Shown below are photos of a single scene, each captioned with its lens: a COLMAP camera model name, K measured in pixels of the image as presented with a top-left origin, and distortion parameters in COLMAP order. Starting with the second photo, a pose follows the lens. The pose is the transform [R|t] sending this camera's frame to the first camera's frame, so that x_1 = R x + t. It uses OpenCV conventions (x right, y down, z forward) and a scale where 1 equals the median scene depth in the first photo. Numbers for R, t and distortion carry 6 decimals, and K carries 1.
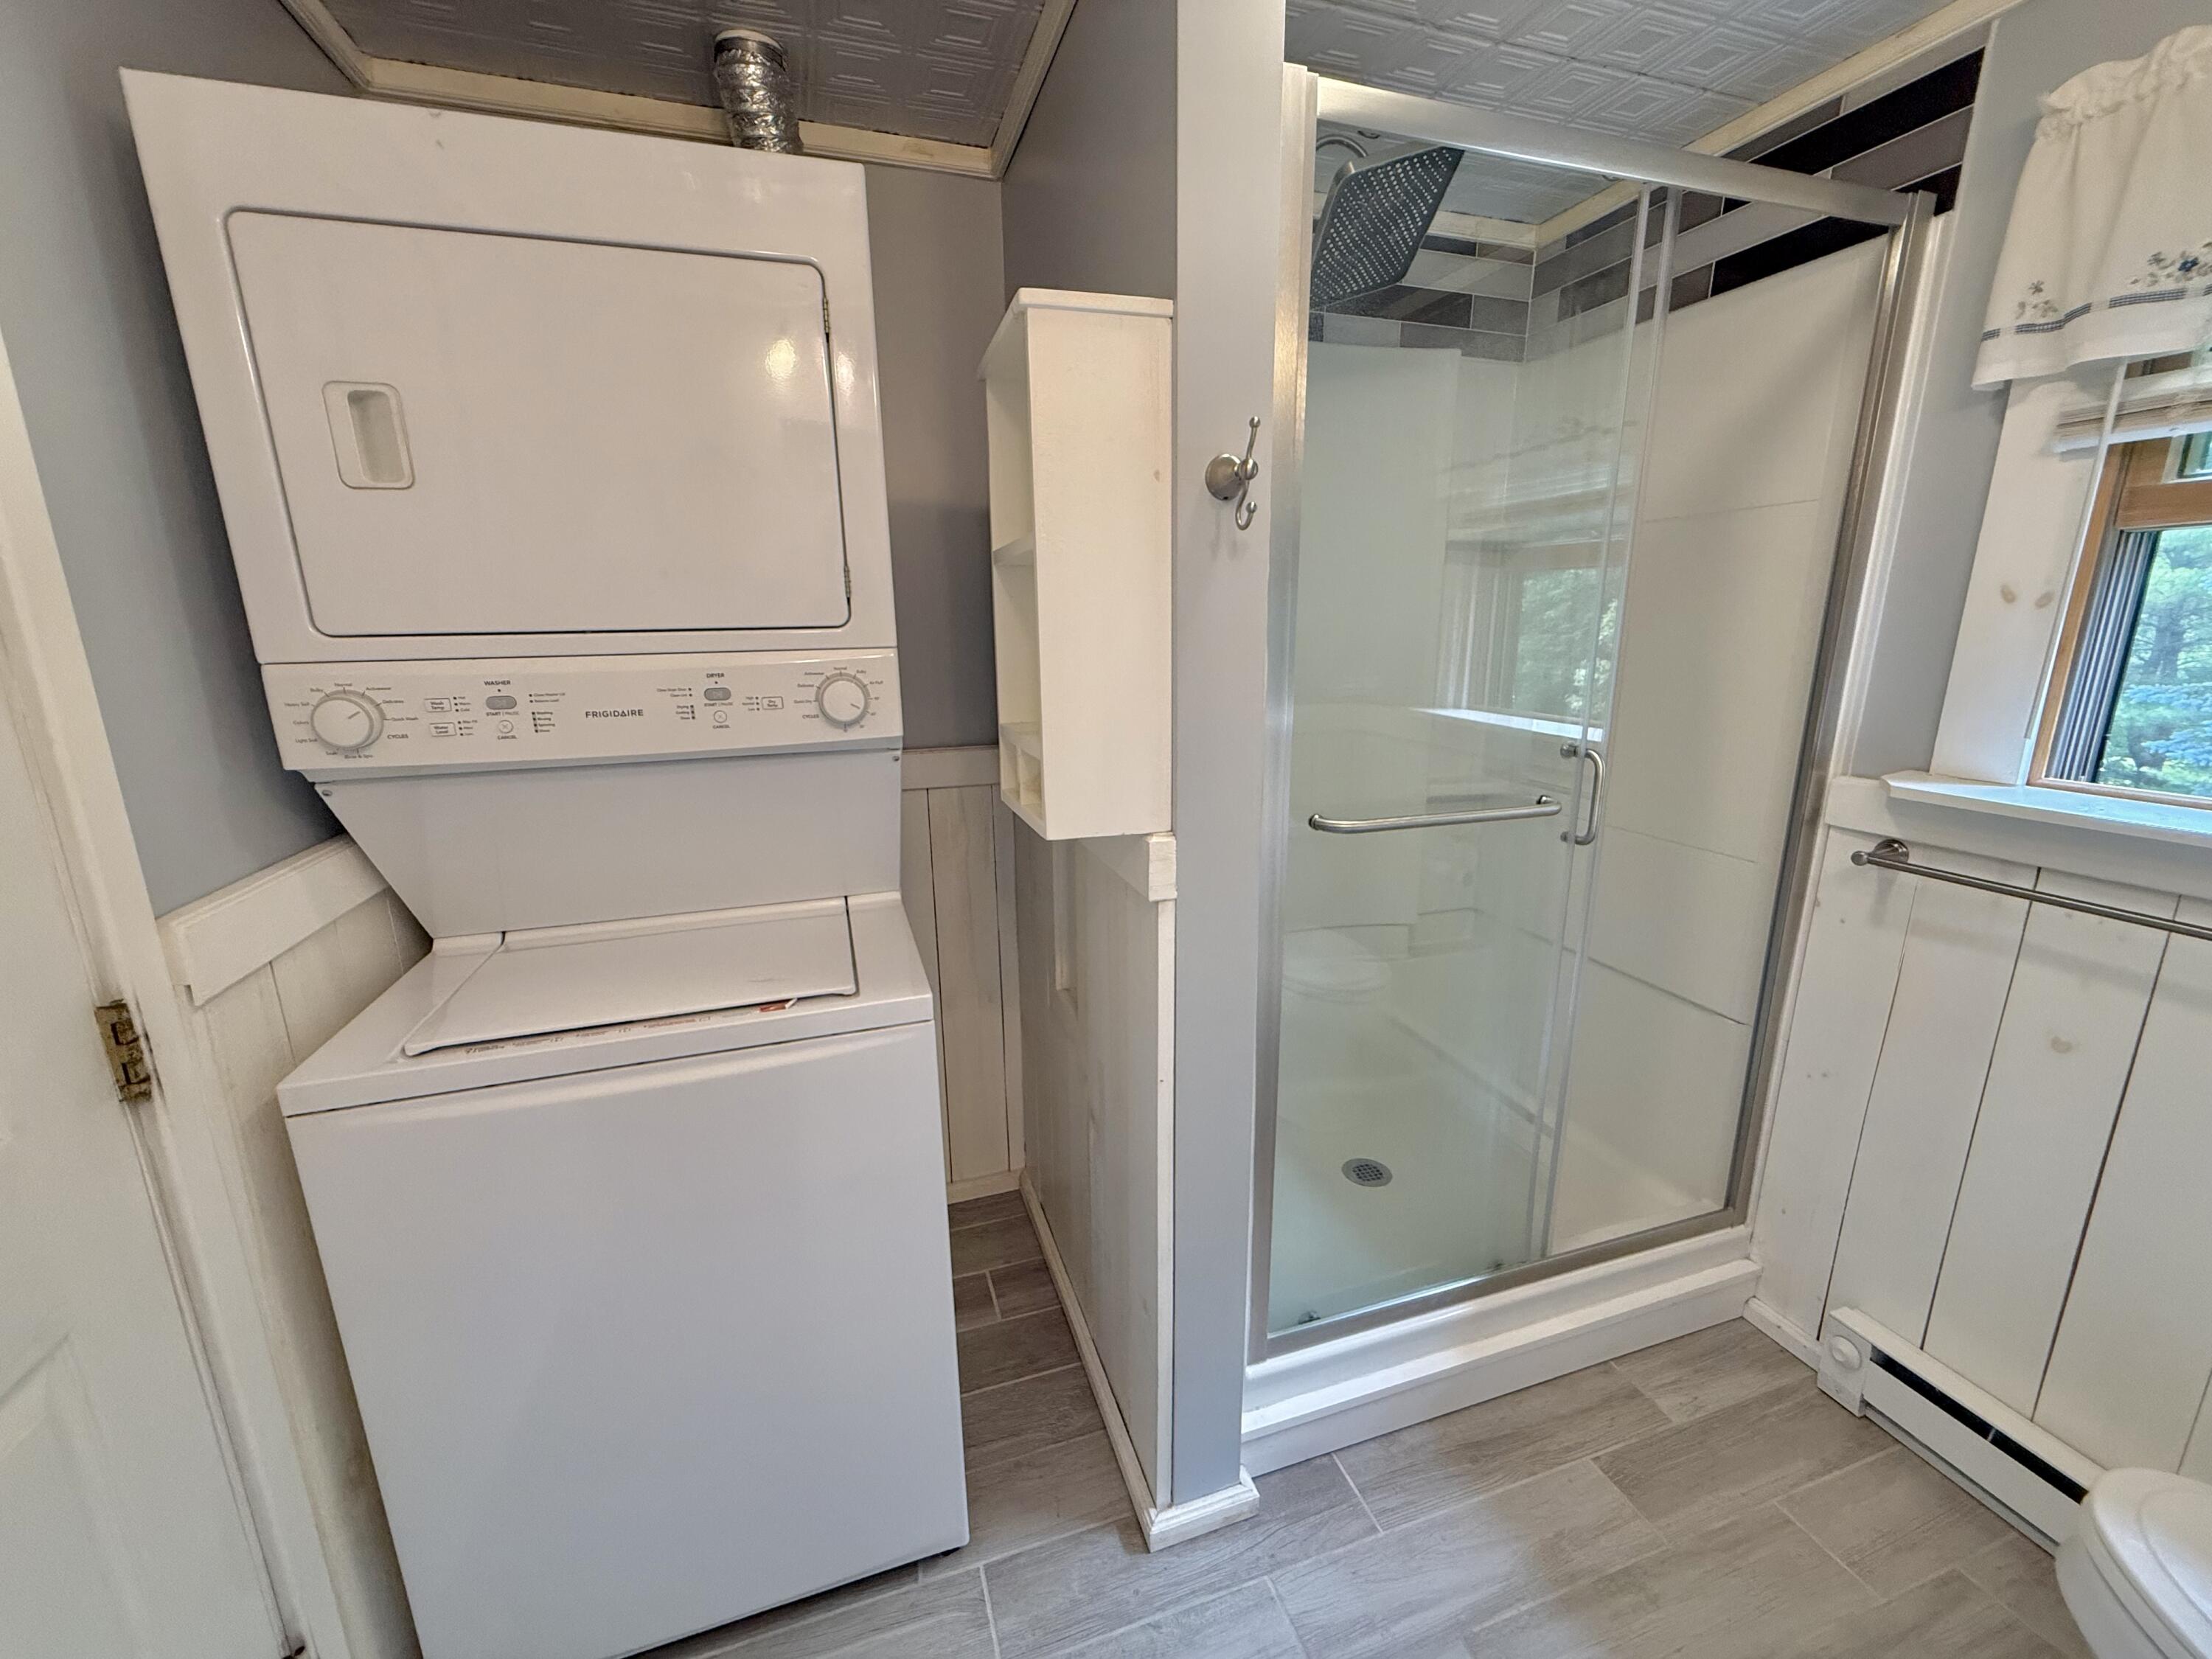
lens RADIAL K [[886.4, 0, 1106.0], [0, 886.4, 829.5], [0, 0, 1]] dist [0.000815, 0.000127]
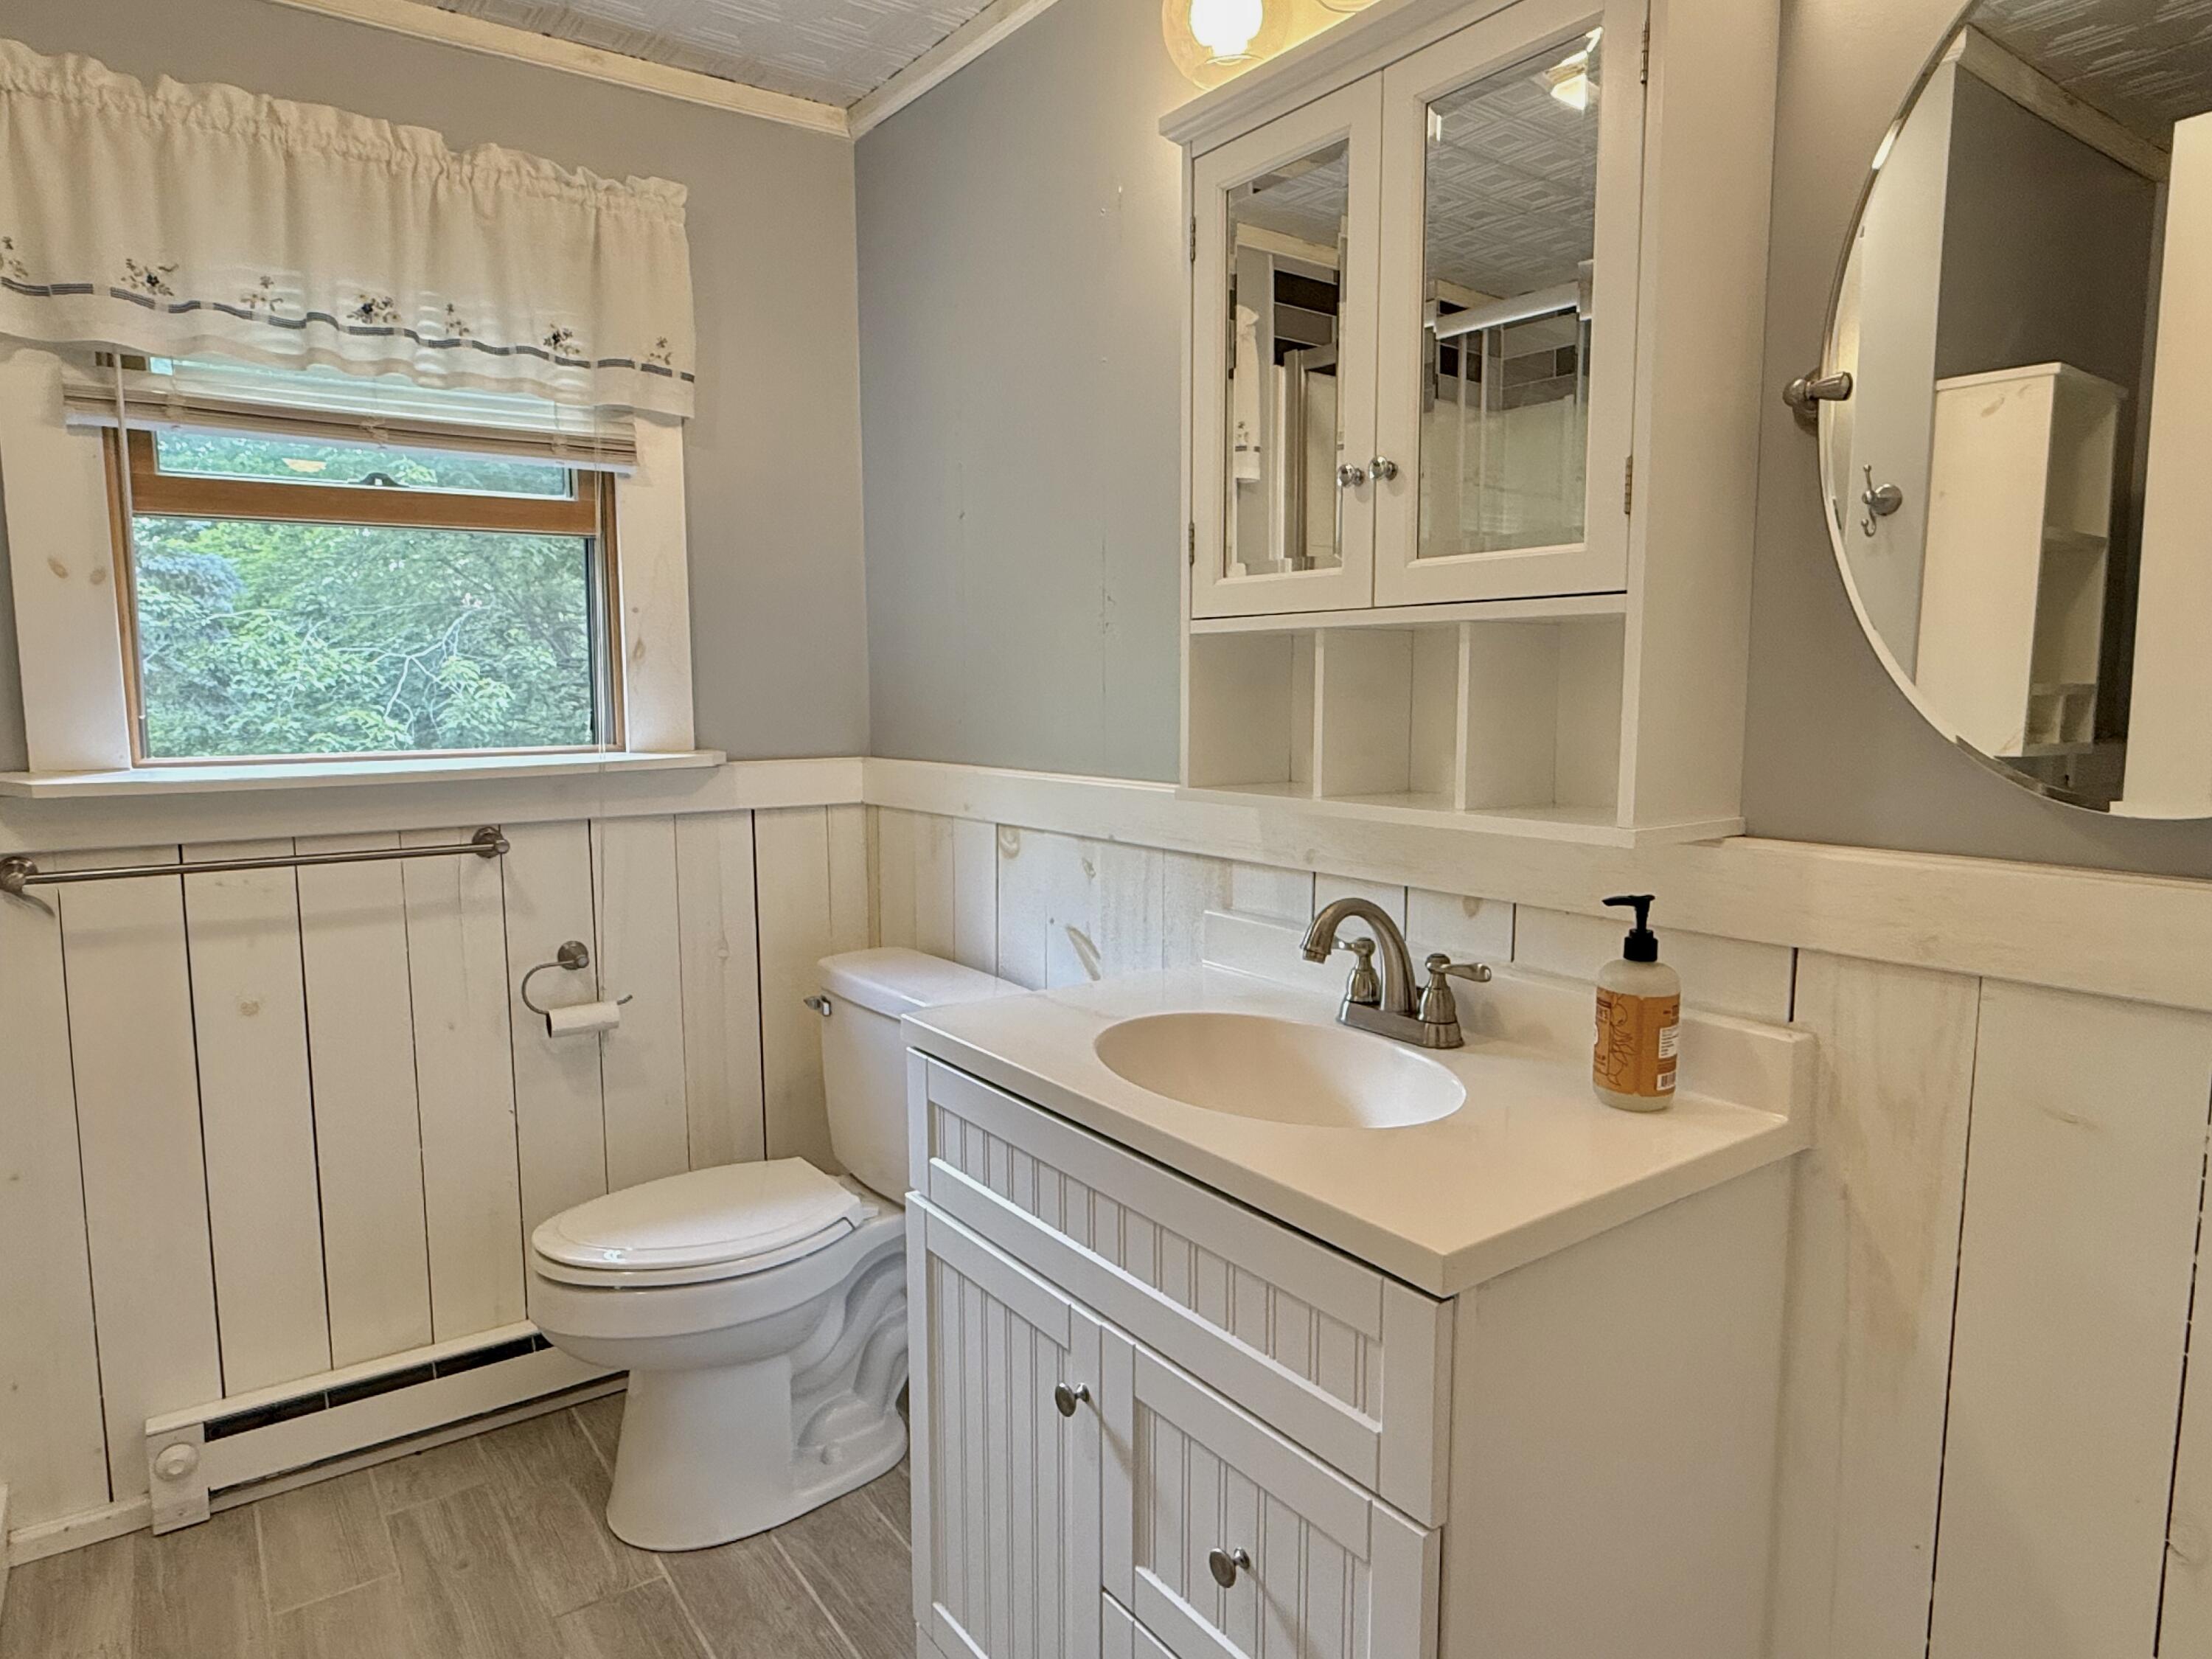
lens RADIAL K [[1337.7, 0, 1106.0], [0, 1337.7, 829.5], [0, 0, 1]] dist [0.002177, 0.001847]
pose [[-0.304683, -0.099700, 0.947221, -0.655804], [0.222611, 0.959507, 0.172598, -0.001926], [-0.926074, 0.263450, -0.270152, 0.437983]]
